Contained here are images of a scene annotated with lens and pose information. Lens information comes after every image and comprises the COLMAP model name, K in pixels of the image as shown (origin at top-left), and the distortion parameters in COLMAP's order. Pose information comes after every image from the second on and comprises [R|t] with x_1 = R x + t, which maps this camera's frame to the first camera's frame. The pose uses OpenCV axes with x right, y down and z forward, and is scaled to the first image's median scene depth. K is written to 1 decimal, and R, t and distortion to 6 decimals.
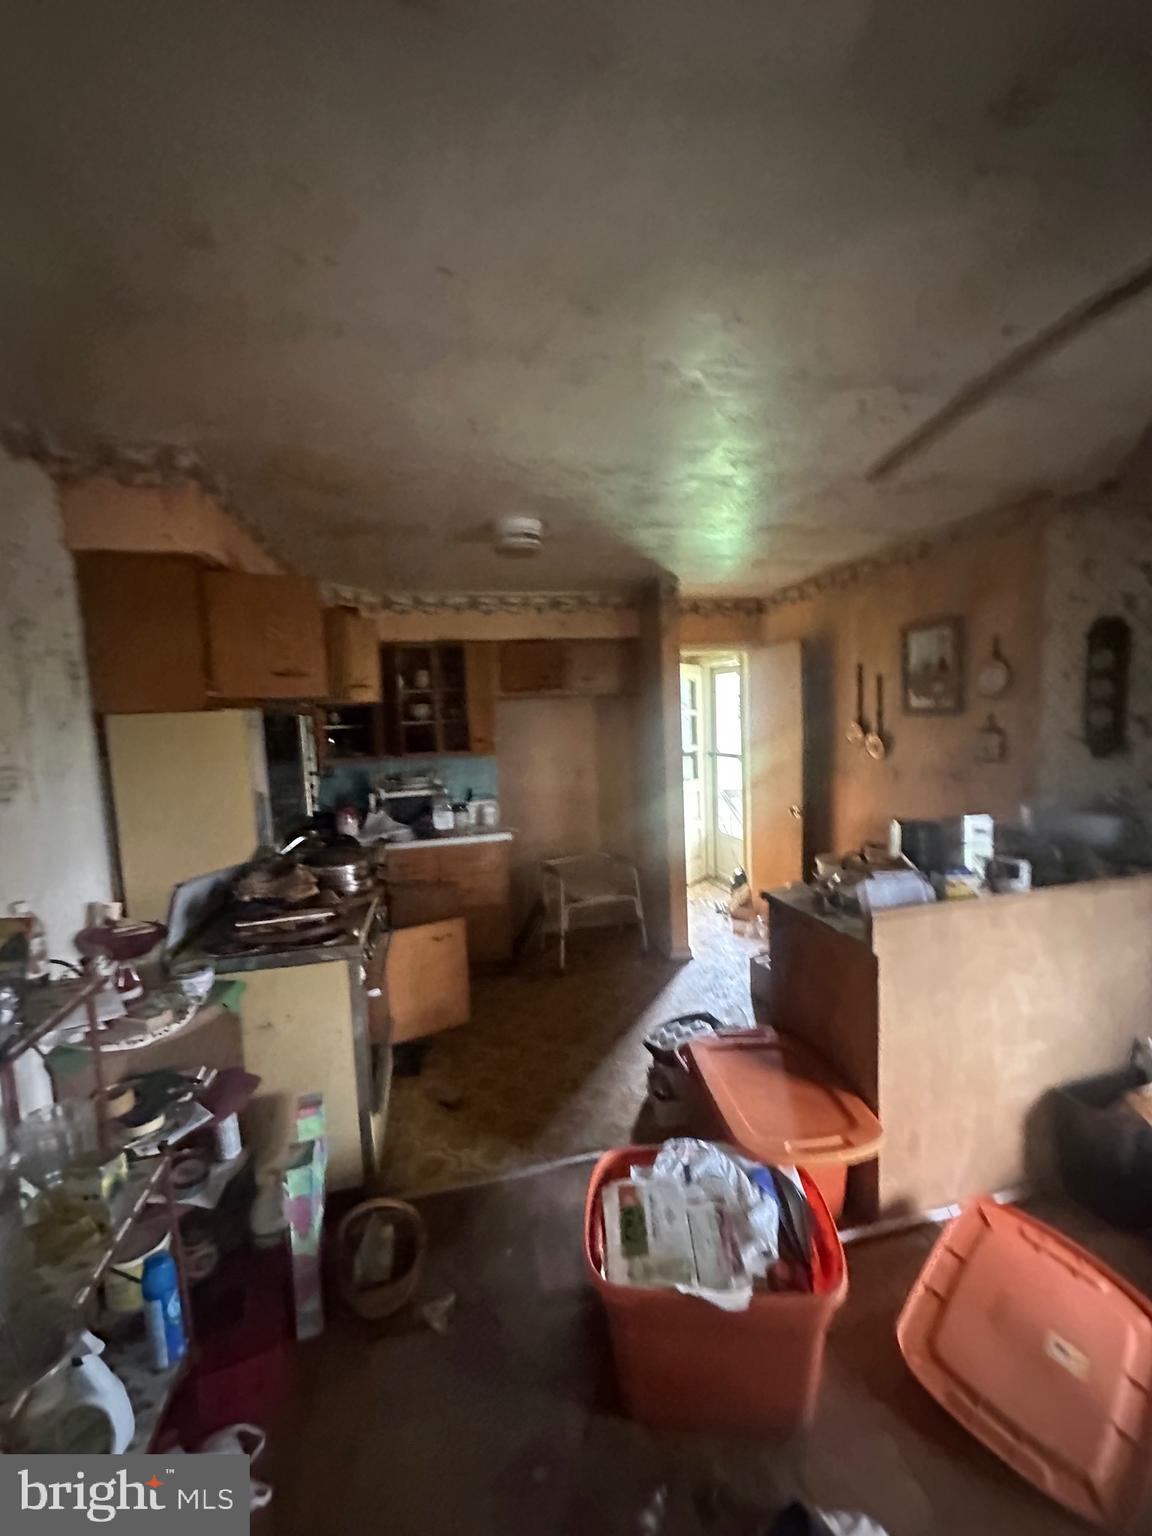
lens RADIAL K [[607.0, 0, 580.1], [0, 607.0, 774.1], [0, 0, 1]] dist [-0.001490, -0.000011]
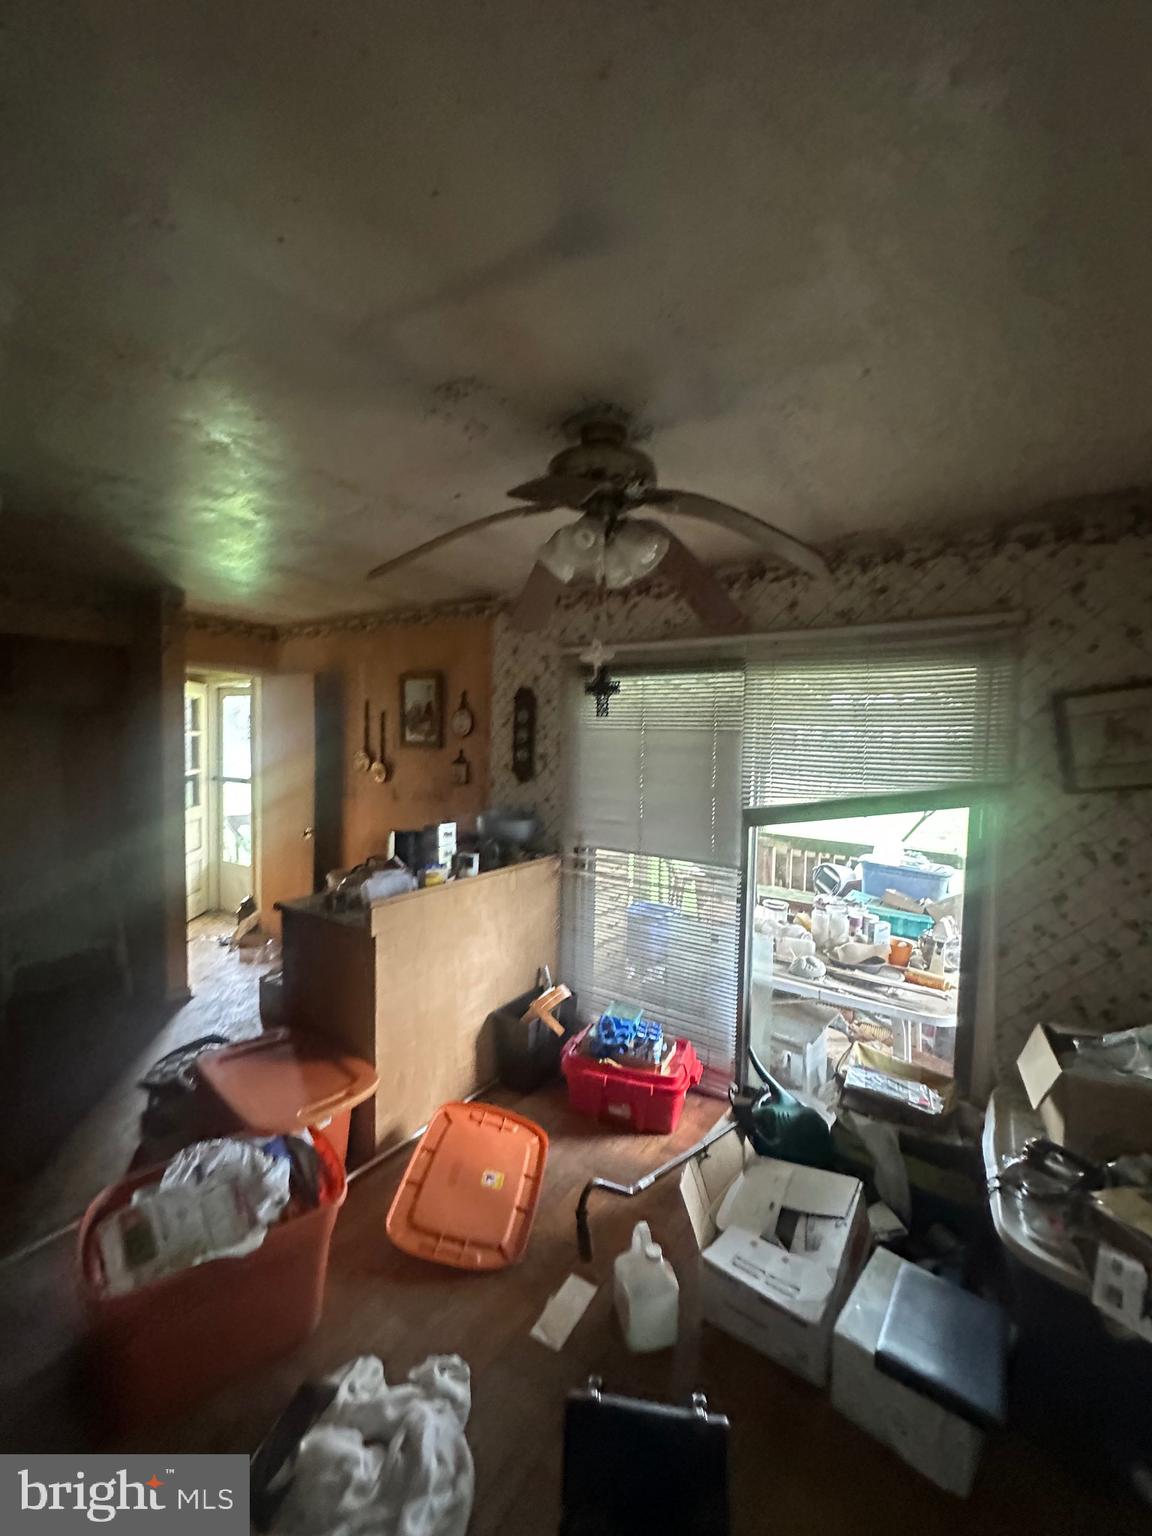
lens RADIAL K [[607.0, 0, 574.5], [0, 607.0, 767.6], [0, 0, 1]] dist [-0.001490, -0.000011]
pose [[0.728081, 0.027362, 0.684945, -0.068709], [0.012453, 0.998510, -0.053125, 0.020813], [-0.685378, 0.047209, 0.726655, -0.186728]]
